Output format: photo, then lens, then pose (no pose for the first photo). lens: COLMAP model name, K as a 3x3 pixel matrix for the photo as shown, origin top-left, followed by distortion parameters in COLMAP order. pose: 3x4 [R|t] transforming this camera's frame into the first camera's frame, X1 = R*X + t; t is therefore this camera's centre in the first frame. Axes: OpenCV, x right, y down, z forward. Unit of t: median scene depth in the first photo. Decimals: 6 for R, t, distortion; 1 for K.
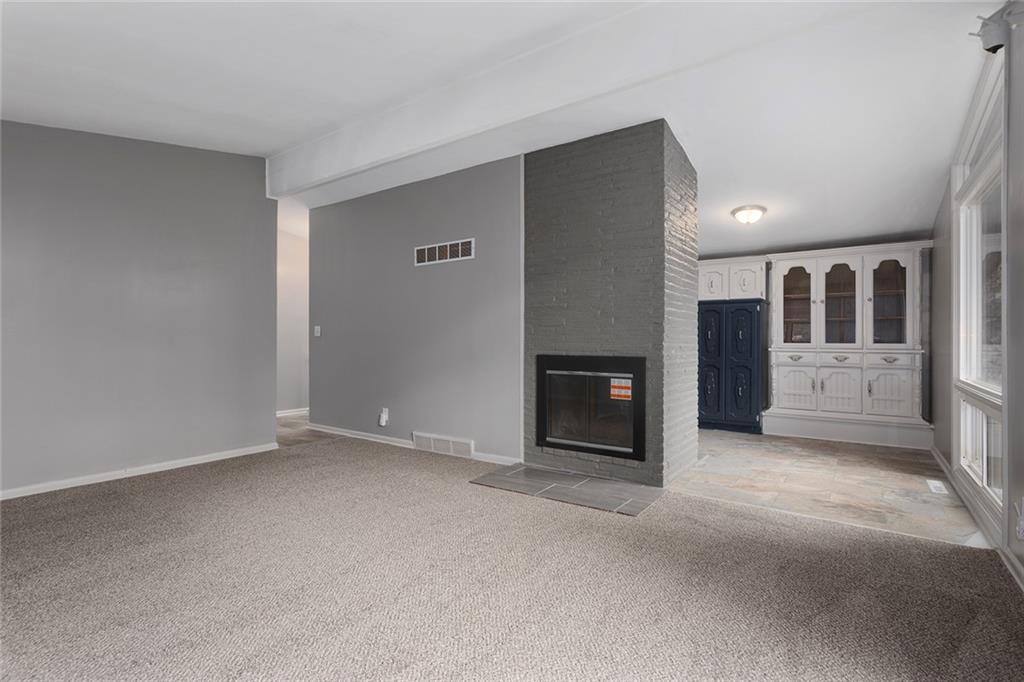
lens RADIAL K [[498.1, 0, 504.3], [0, 498.1, 343.0], [0, 0, 1]] dist [0.001671, 0.001905]
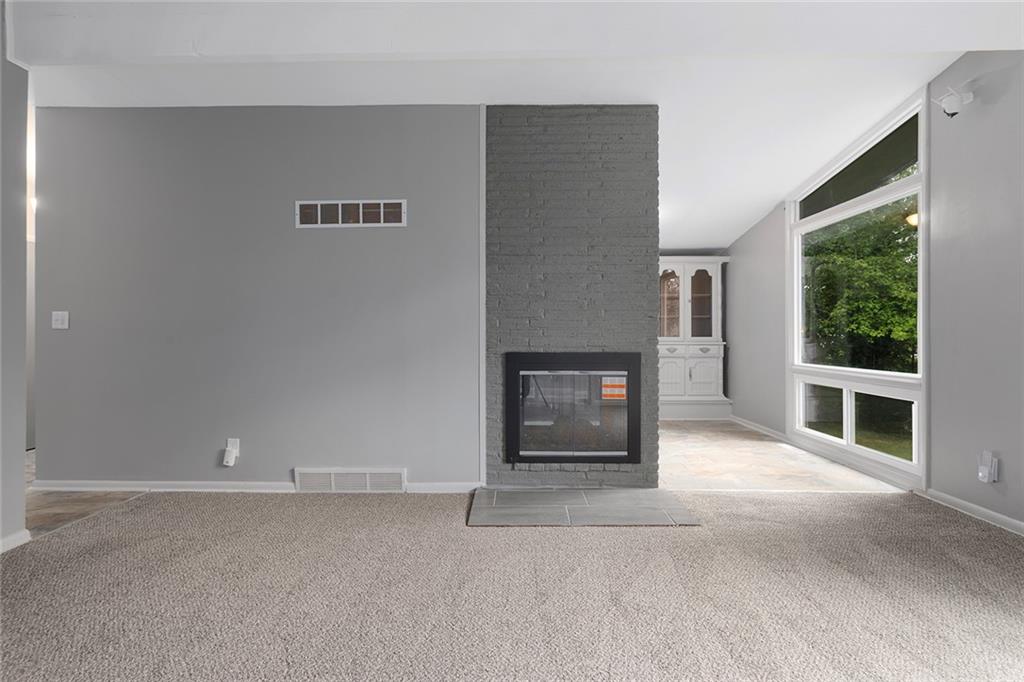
lens RADIAL K [[498.1, 0, 511.5], [0, 498.1, 335.1], [0, 0, 1]] dist [0.001671, 0.001905]
pose [[0.818969, -0.001671, 0.573836, -0.392556], [0.004009, 0.999988, -0.002810, -0.002833], [-0.573824, 0.004602, 0.818966, 0.313100]]
